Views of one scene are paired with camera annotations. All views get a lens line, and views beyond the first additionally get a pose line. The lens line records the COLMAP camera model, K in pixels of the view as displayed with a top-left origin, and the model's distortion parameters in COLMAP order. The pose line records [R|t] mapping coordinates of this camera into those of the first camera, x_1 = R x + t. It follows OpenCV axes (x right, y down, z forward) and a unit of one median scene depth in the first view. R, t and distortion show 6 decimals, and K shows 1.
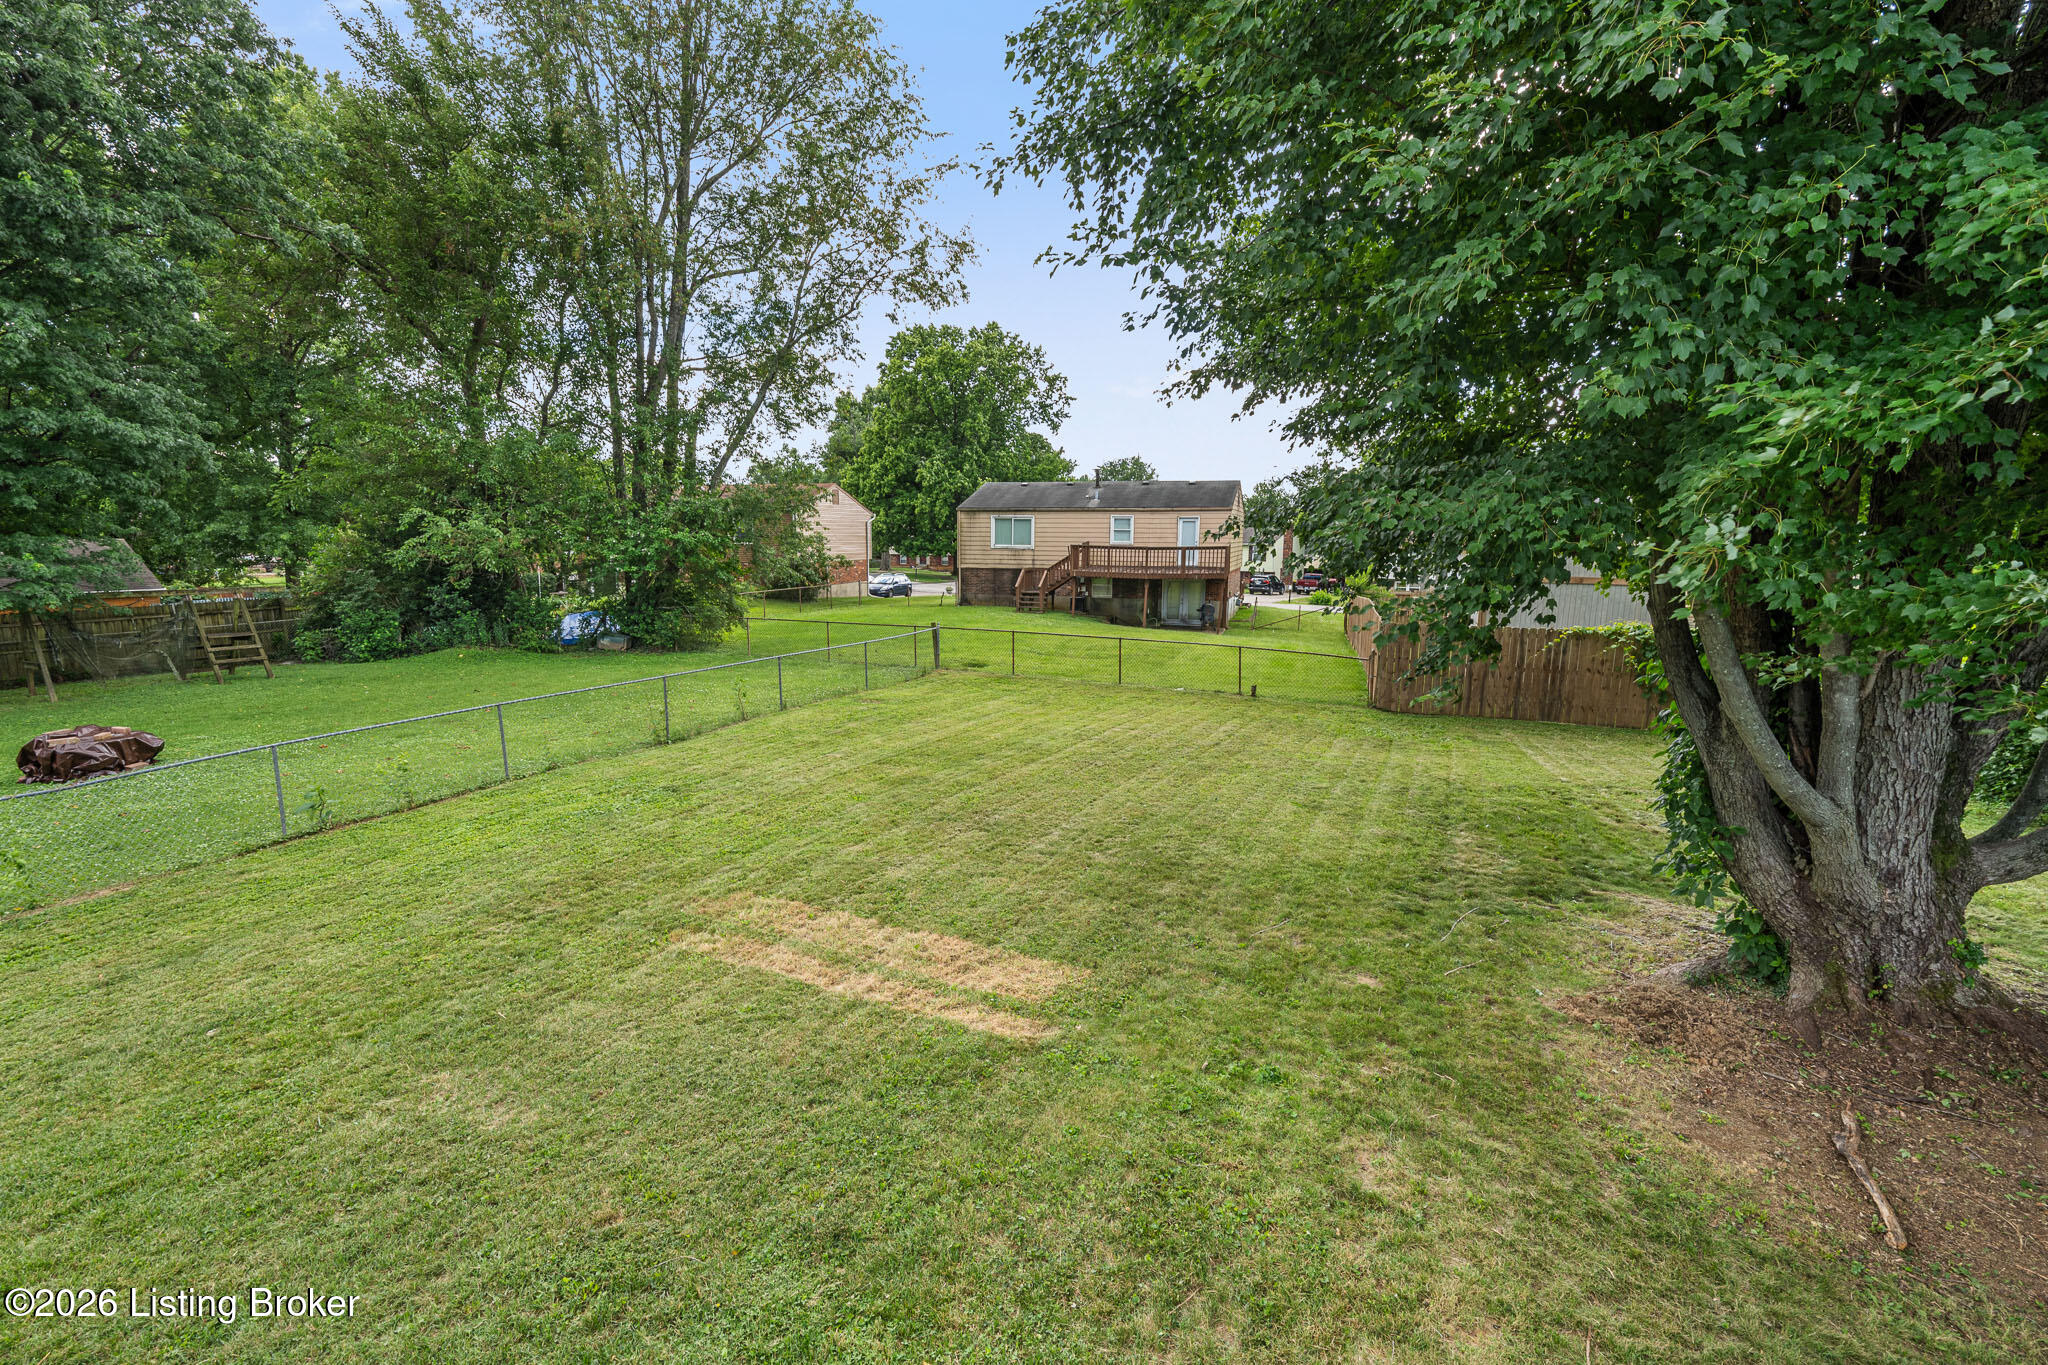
lens RADIAL K [[944.2, 0, 1024.0], [0, 944.2, 682.5], [0, 0, 1]] dist [-0.001264, -0.000327]
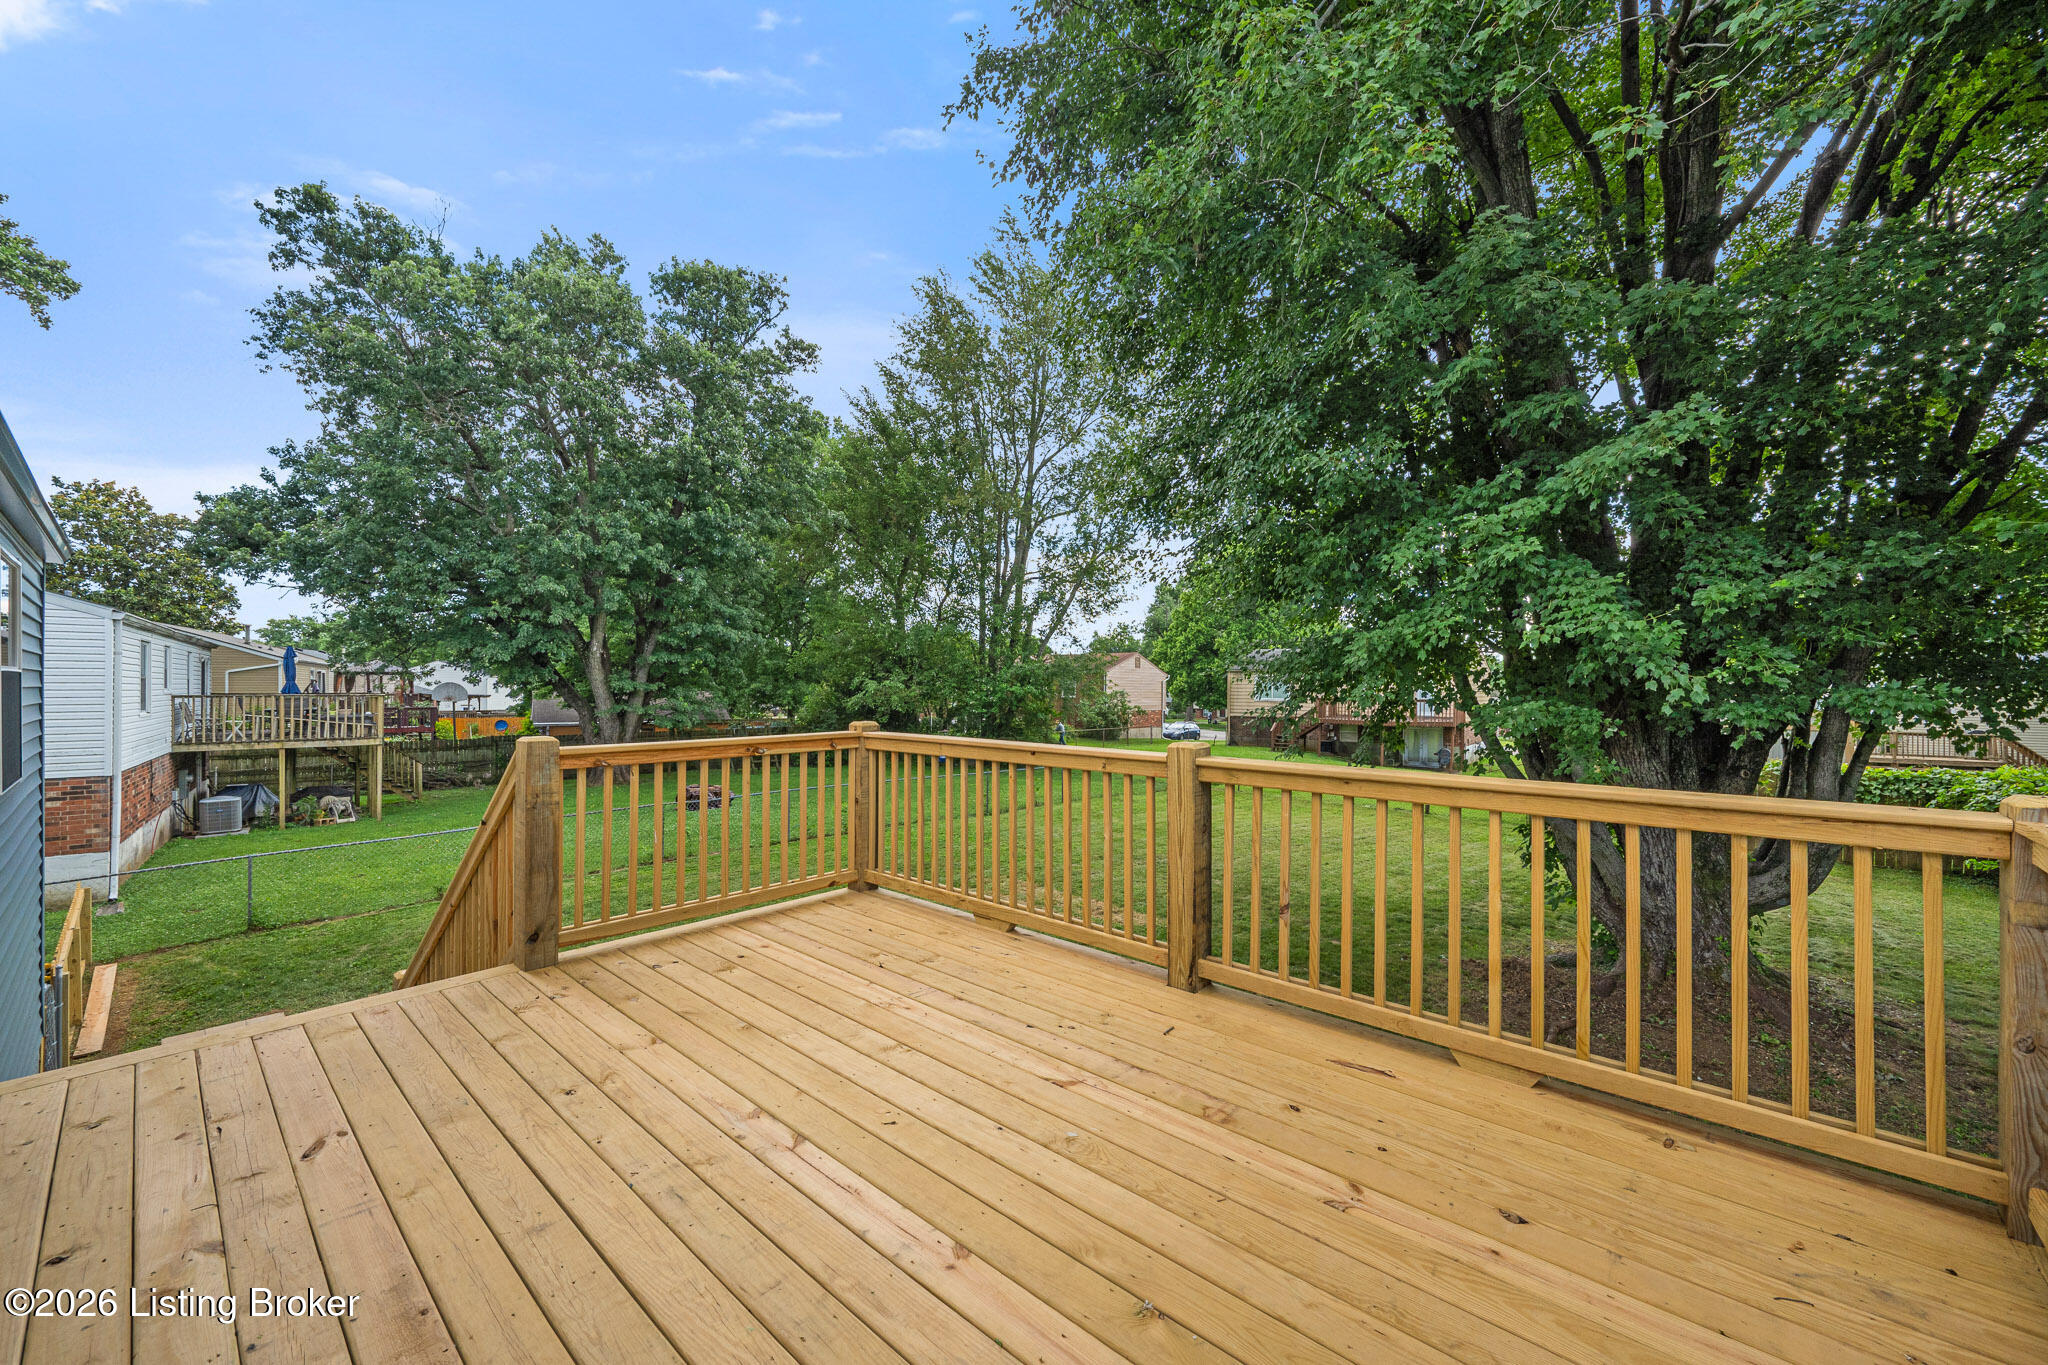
lens RADIAL K [[793.1, 0, 1017.6], [0, 793.1, 684.4], [0, 0, 1]] dist [0.000025, -0.000023]
pose [[0.932180, -0.004176, -0.361970, 0.078350], [-0.055951, 0.986255, -0.155469, 0.026371], [0.357644, 0.165177, 0.919134, -0.125298]]
